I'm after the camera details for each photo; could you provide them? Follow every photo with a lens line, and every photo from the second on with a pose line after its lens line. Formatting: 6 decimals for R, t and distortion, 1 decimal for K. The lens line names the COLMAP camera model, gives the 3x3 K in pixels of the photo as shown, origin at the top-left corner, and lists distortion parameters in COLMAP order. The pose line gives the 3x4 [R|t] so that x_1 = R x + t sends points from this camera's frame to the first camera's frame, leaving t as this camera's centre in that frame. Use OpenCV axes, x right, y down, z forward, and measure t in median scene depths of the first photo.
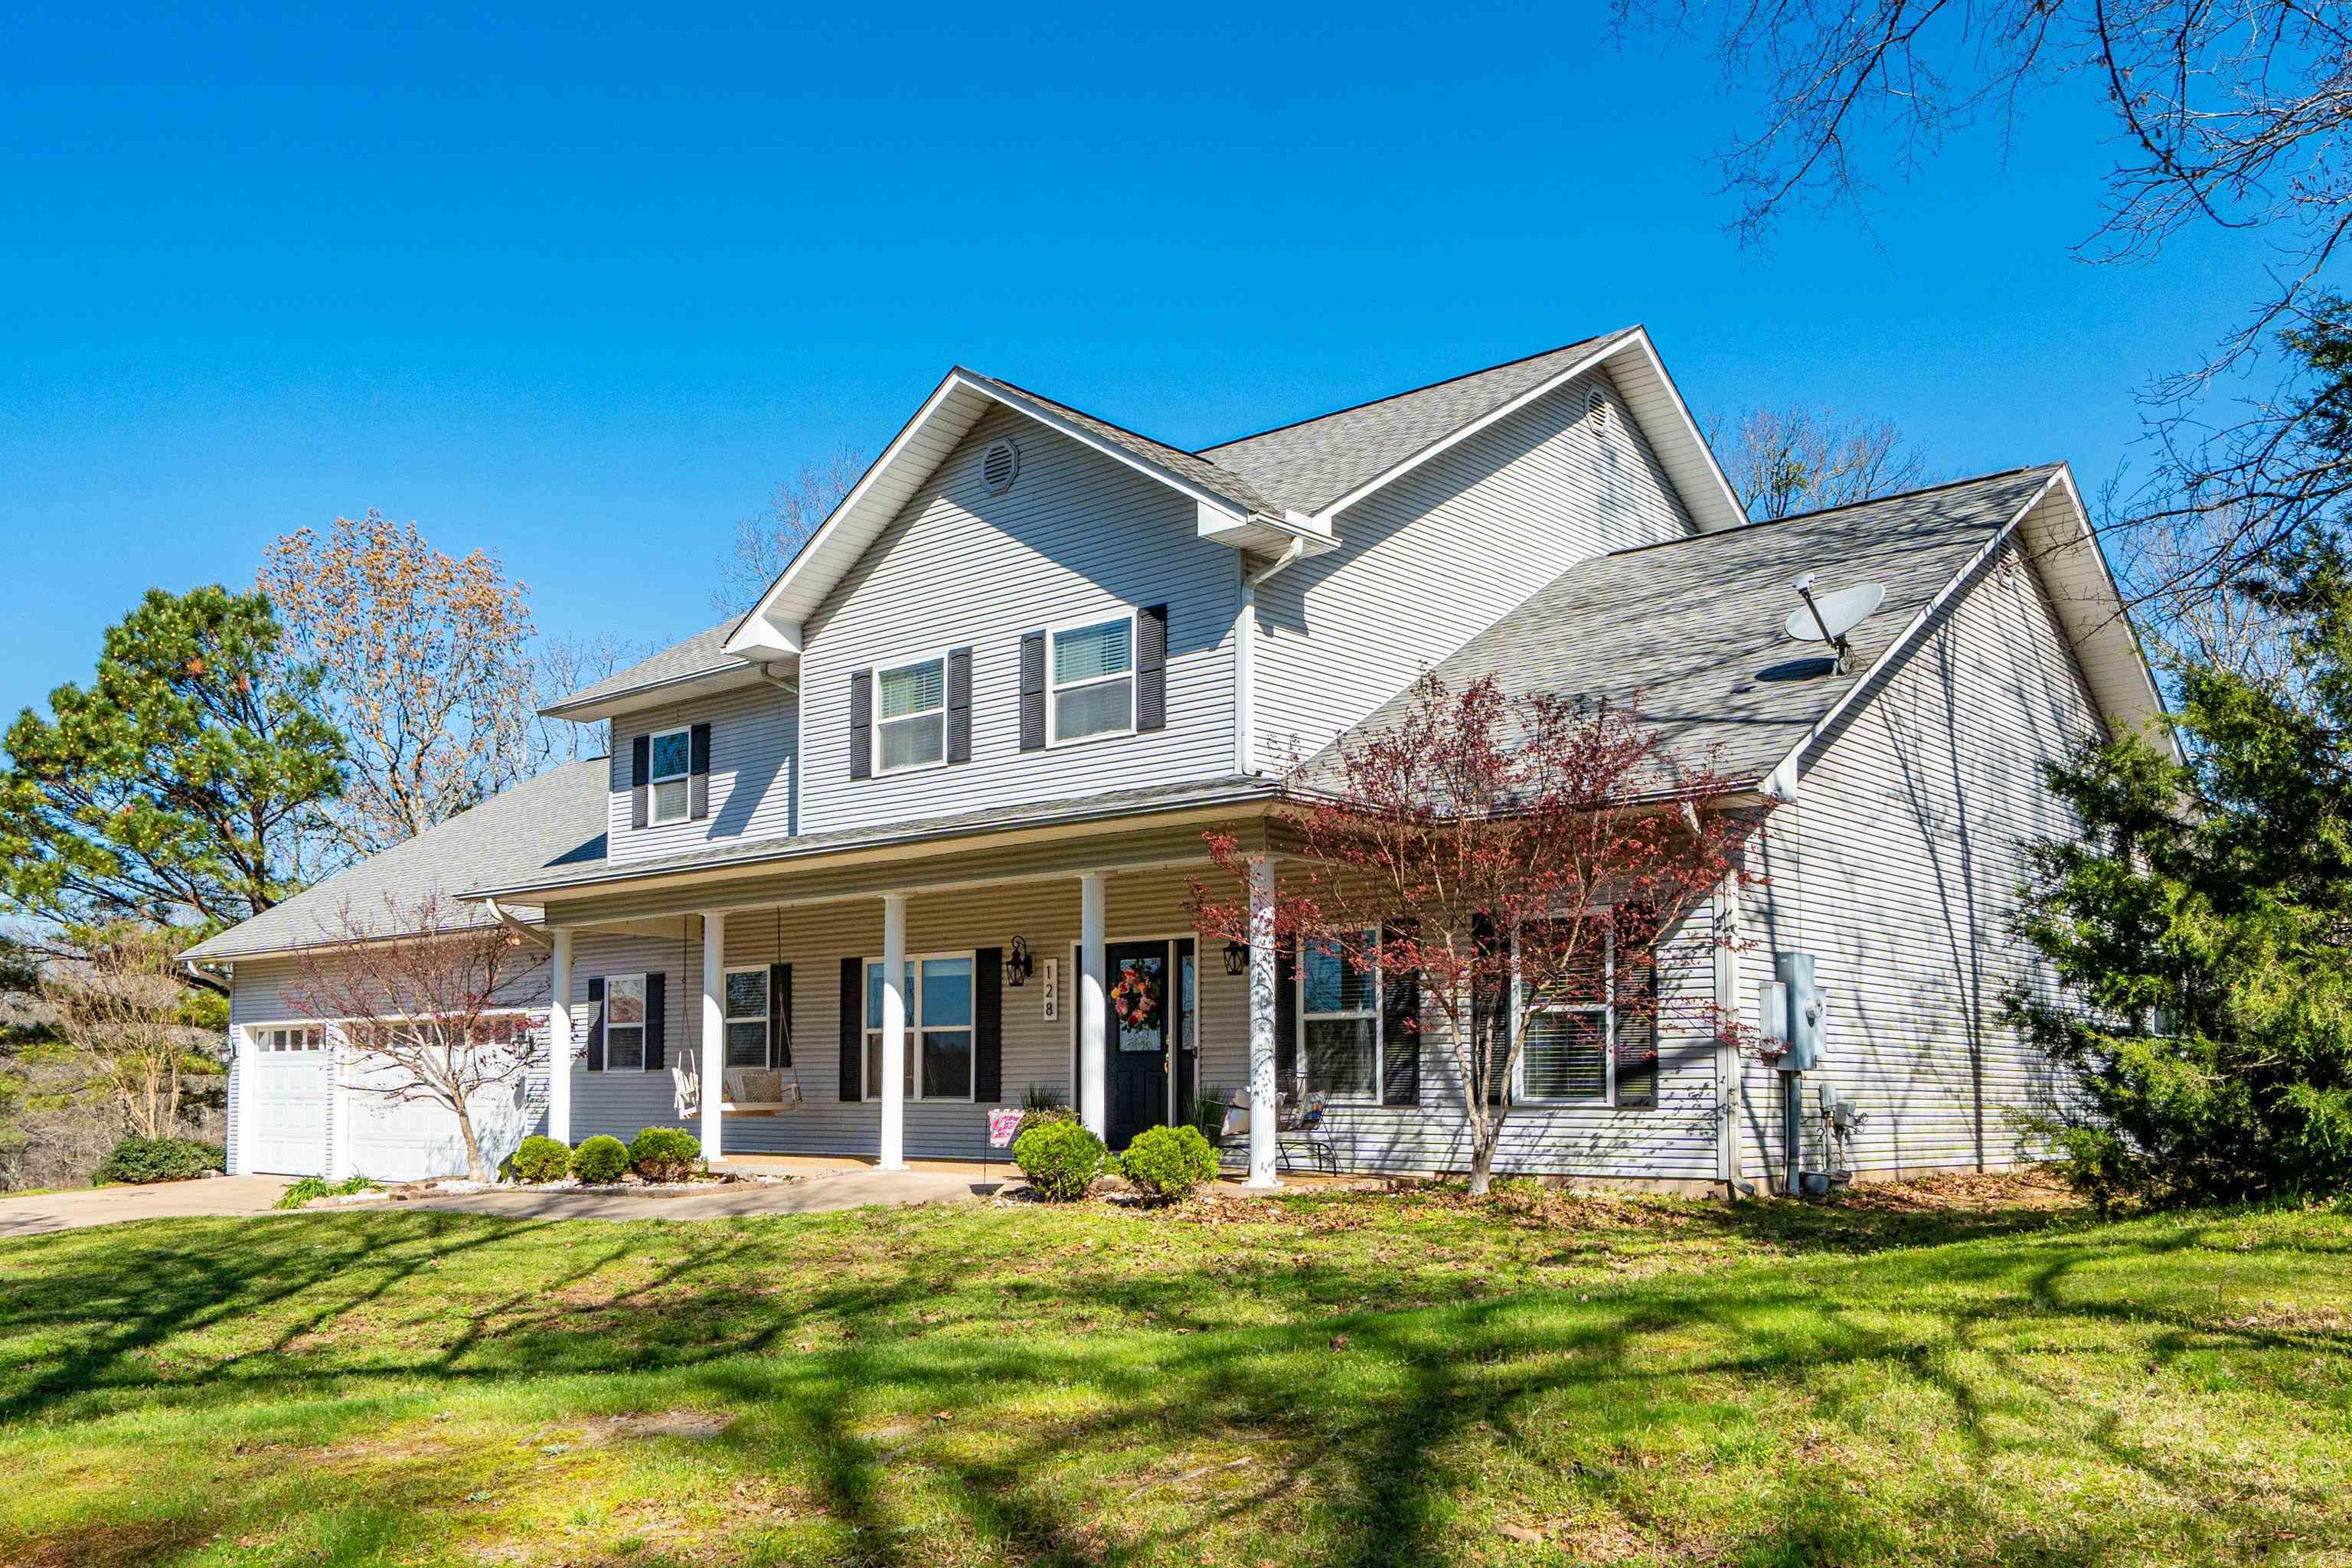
lens RADIAL K [[2015.8, 0, 1158.9], [0, 2015.8, 897.0], [0, 0, 1]] dist [0.016912, 0.028506]
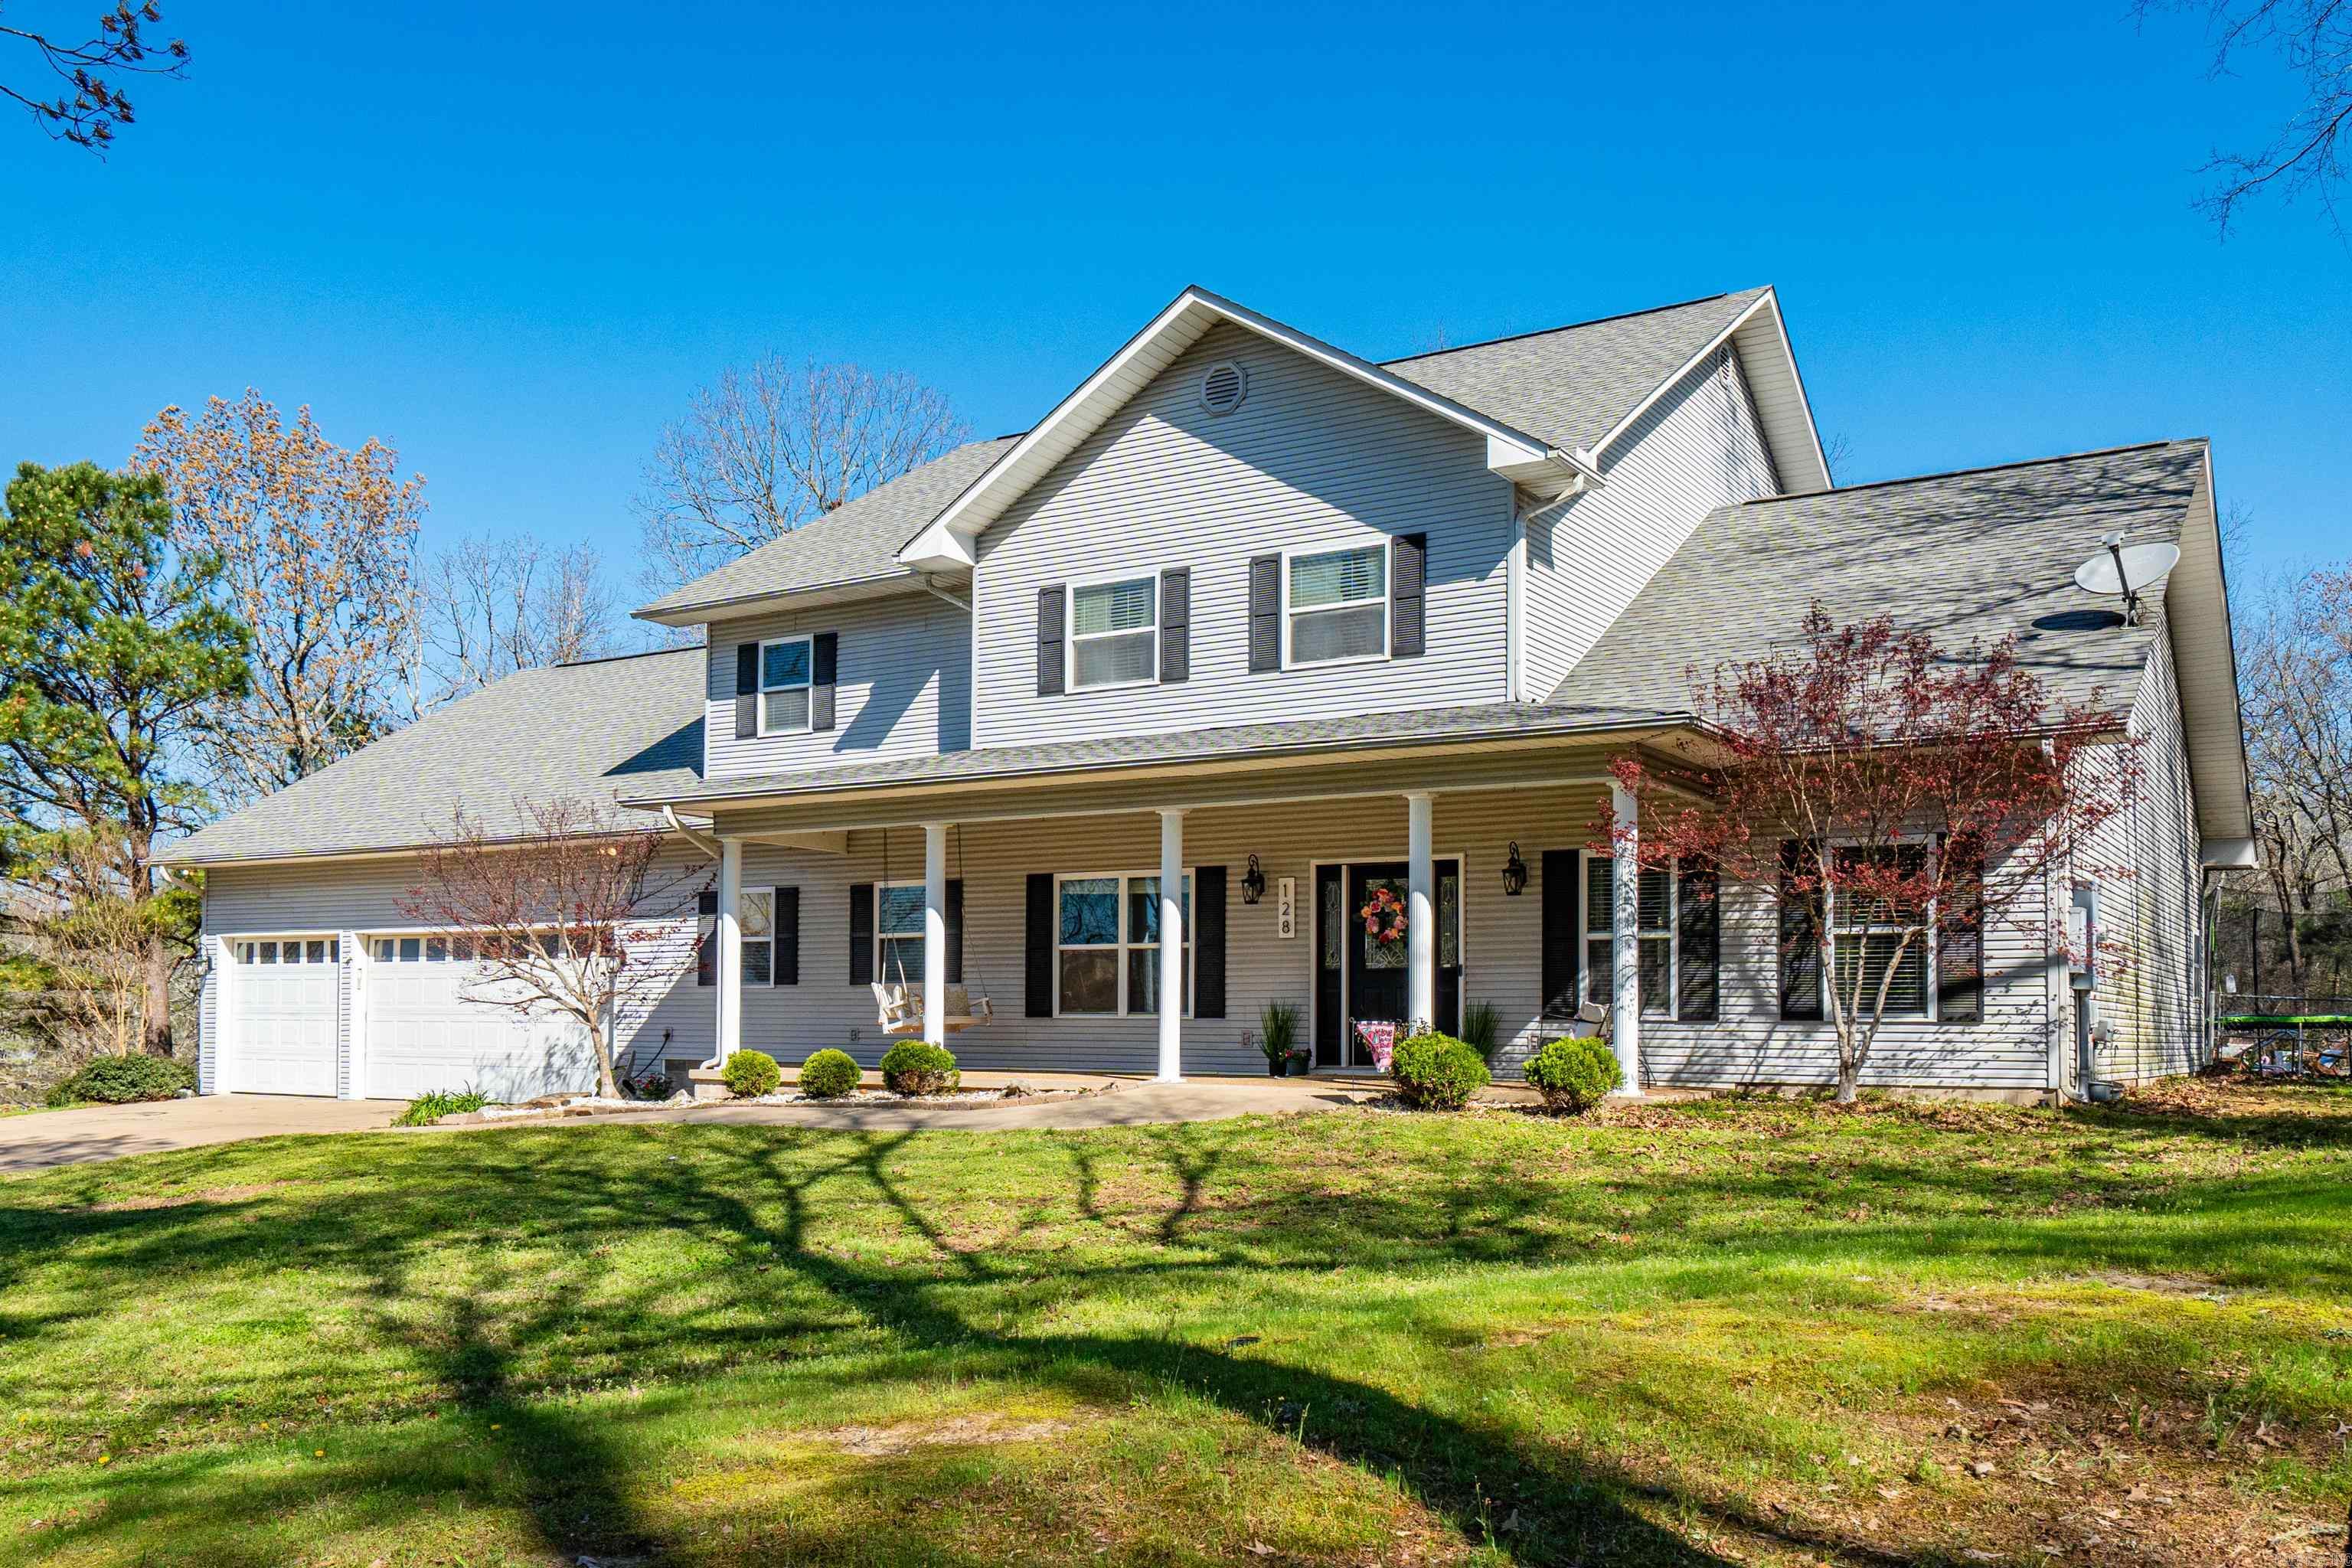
lens RADIAL K [[2015.8, 0, 1122.4], [0, 2015.8, 880.4], [0, 0, 1]] dist [0.016912, 0.028506]
pose [[0.985709, 0.017468, 0.167546, -0.295396], [-0.021592, 0.999506, 0.022826, 0.010267], [-0.167065, -0.026118, 0.985600, 0.010178]]
